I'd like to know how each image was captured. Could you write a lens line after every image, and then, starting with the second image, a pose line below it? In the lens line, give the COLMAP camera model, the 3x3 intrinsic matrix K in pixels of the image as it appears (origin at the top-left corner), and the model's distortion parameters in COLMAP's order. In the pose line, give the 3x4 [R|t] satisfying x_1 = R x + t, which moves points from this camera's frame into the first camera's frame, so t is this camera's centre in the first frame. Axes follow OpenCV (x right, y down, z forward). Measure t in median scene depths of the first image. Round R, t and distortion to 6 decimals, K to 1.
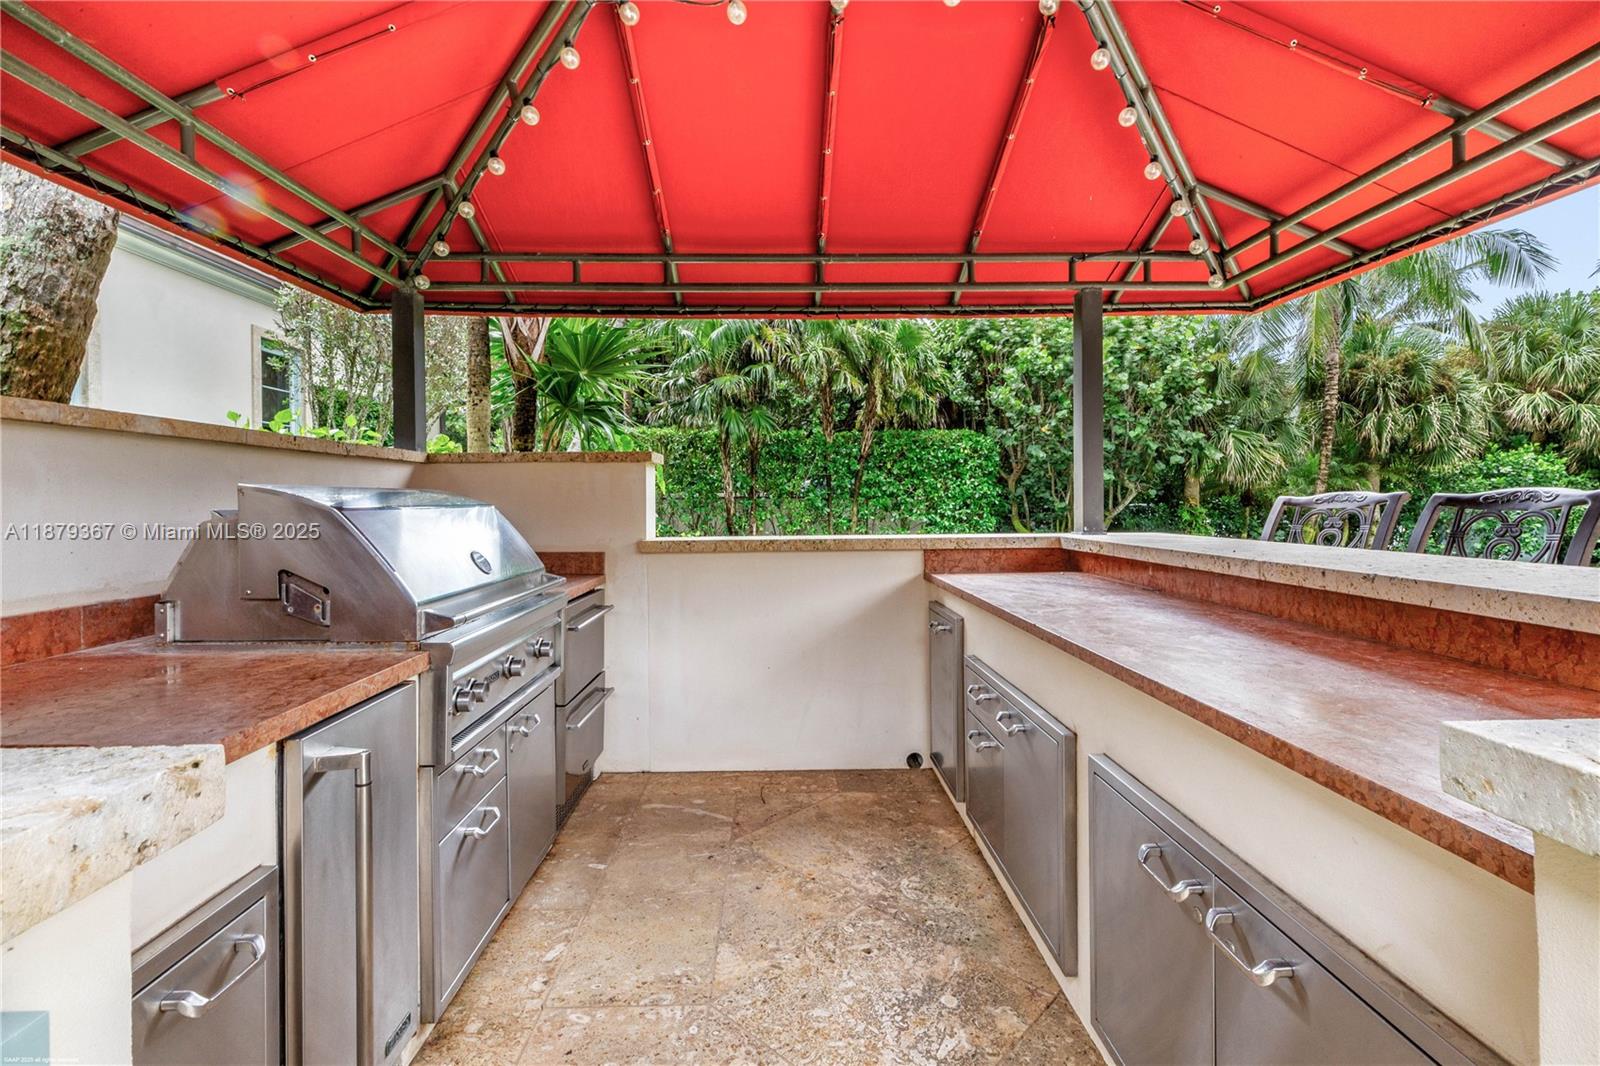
lens RADIAL K [[717.1, 0, 800.0], [0, 717.1, 533.0], [0, 0, 1]] dist [0.000803, 0.000126]
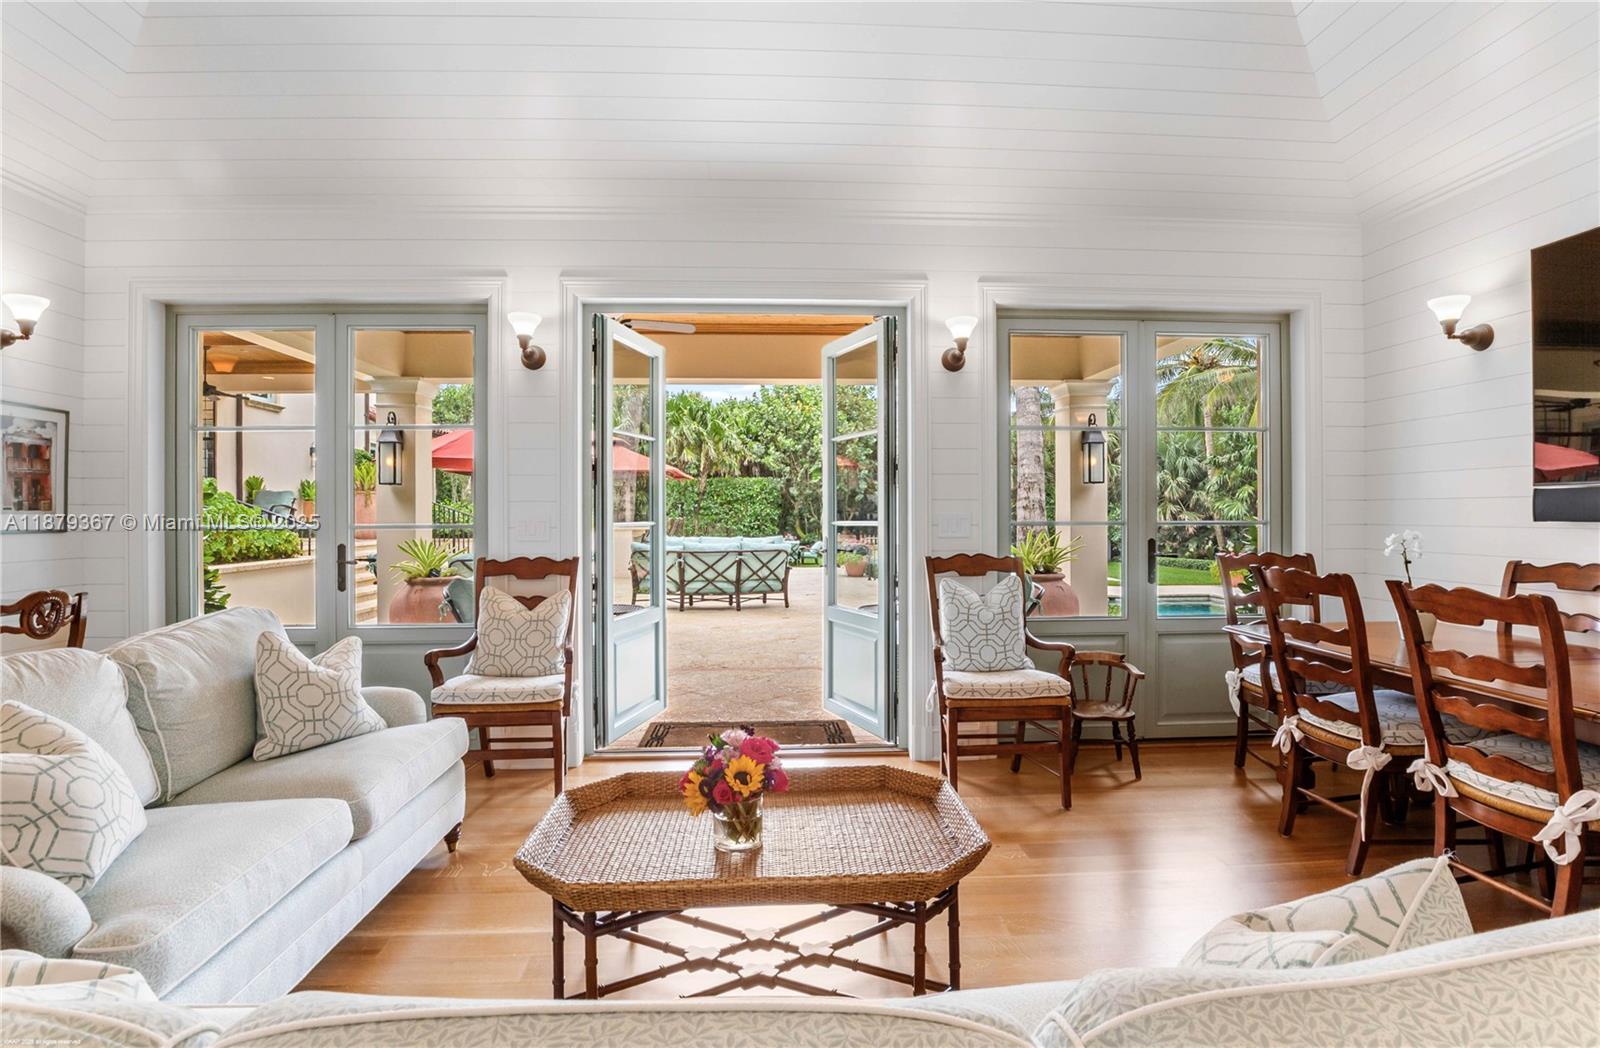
lens RADIAL K [[798.4, 0, 798.2], [0, 798.4, 516.2], [0, 0, 1]] dist [-0.021423, -0.000777]
pose [[0.999756, 0.001009, 0.022071, 0.288960], [-0.000115, 0.999182, -0.040445, 0.033034], [-0.022094, 0.040433, 0.998938, -1.006356]]
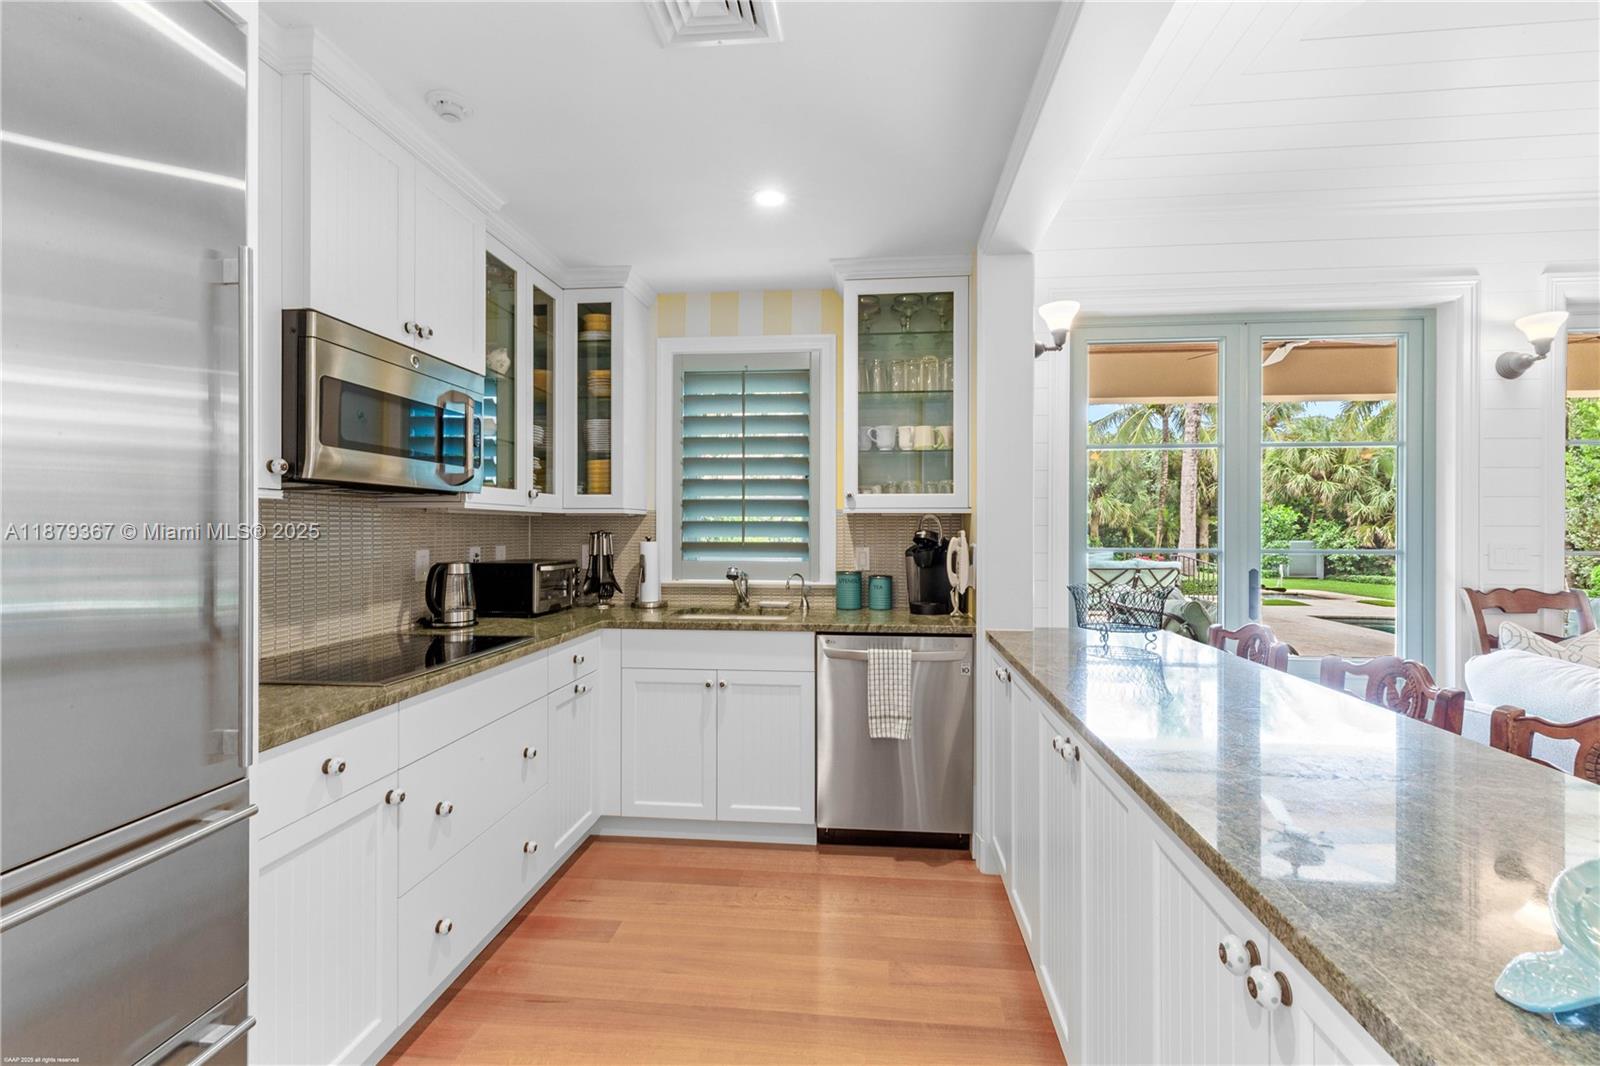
lens RADIAL K [[717.1, 0, 800.0], [0, 717.1, 533.0], [0, 0, 1]] dist [0.000803, 0.000126]
pose [[0.989066, 0.011031, -0.147060, 0.074442], [-0.016199, 0.999291, -0.033990, 0.030643], [0.146581, 0.036001, 0.988543, -0.987473]]
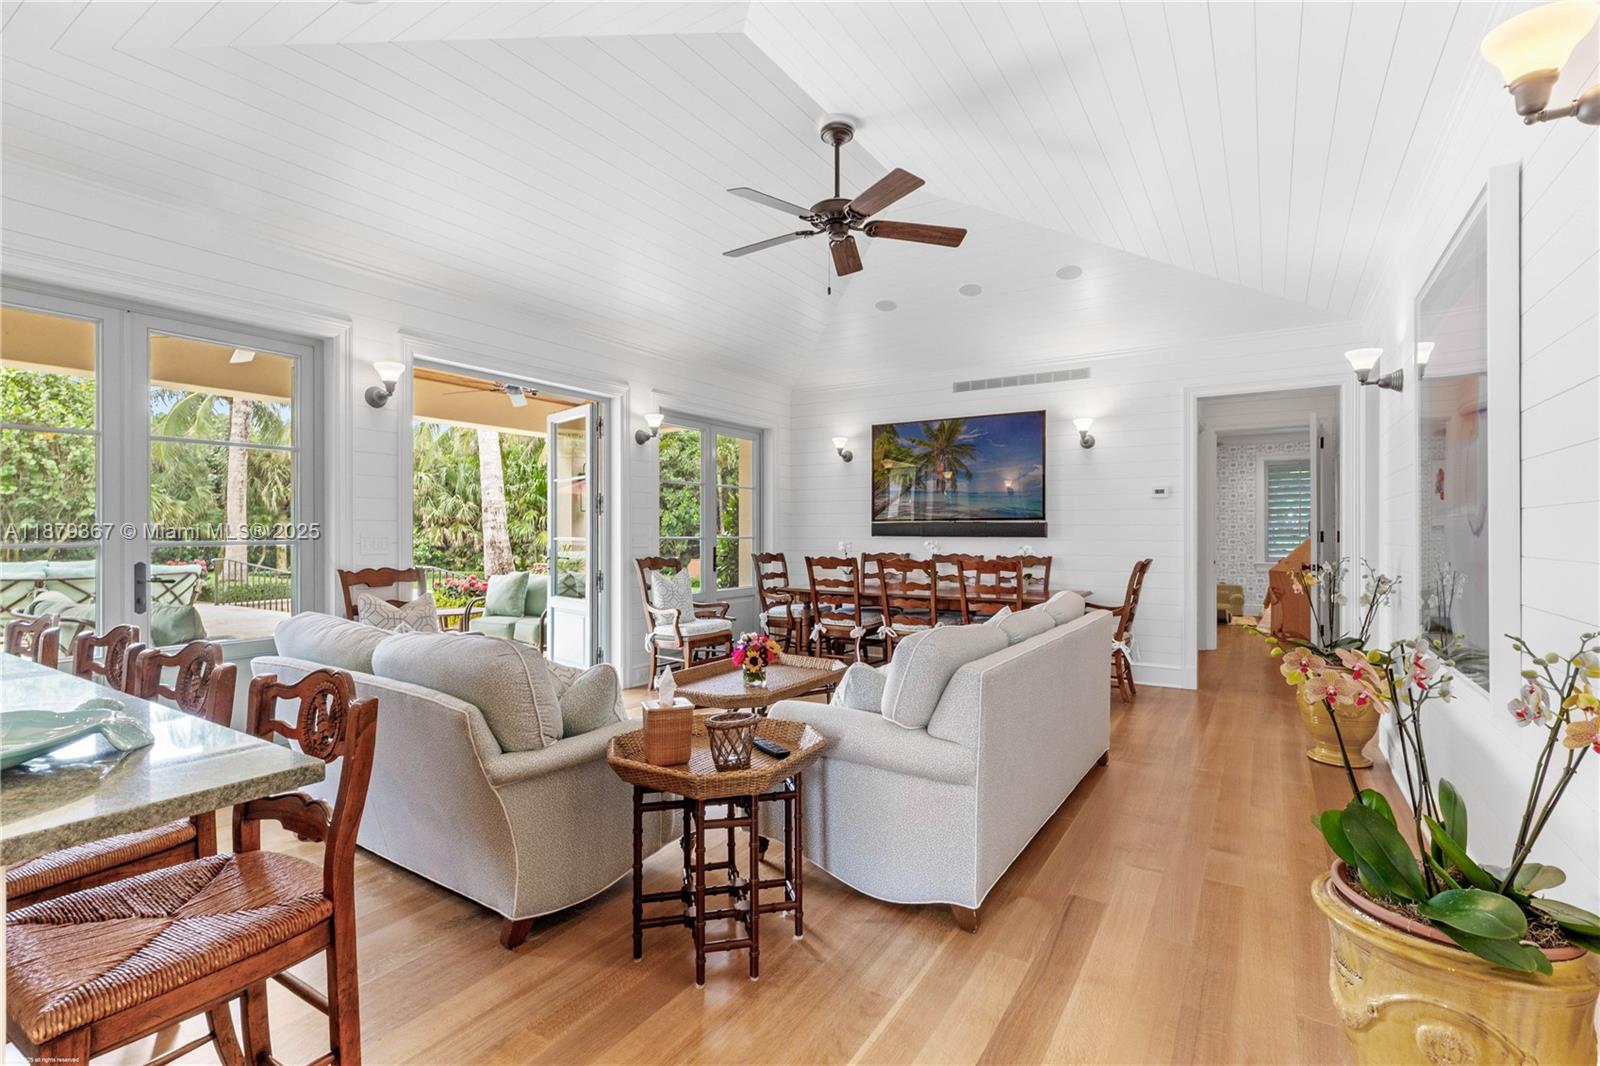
lens RADIAL K [[726.9, 0, 800.0], [0, 726.9, 533.0], [0, 0, 1]] dist [0.002862, 0.000646]
pose [[0.572446, 0.003029, 0.819937, 0.108107], [0.033495, 0.999072, -0.027076, 0.034862], [-0.819258, 0.042964, 0.571813, -1.031282]]
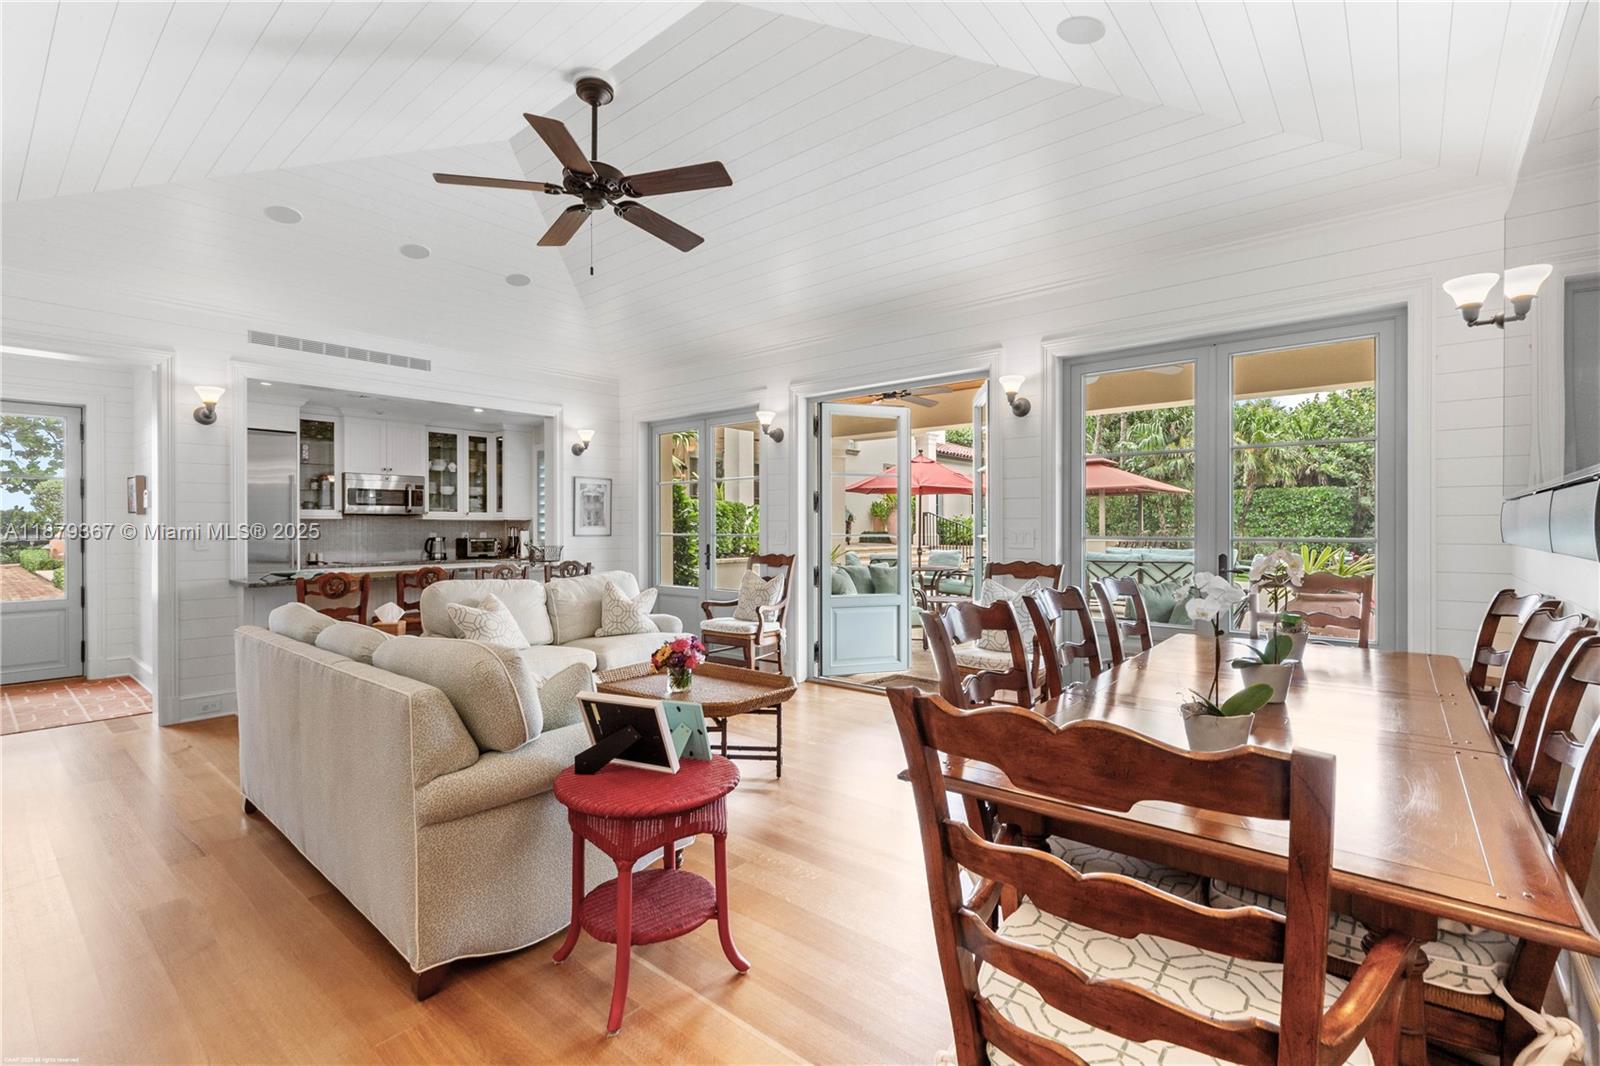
lens RADIAL K [[717.1, 0, 800.0], [0, 717.1, 533.0], [0, 0, 1]] dist [0.000803, 0.000126]
pose [[0.744223, 0.009058, -0.667870, 0.447924], [-0.030886, 0.999305, -0.020864, 0.032367], [0.667216, 0.036155, 0.743986, -1.024628]]
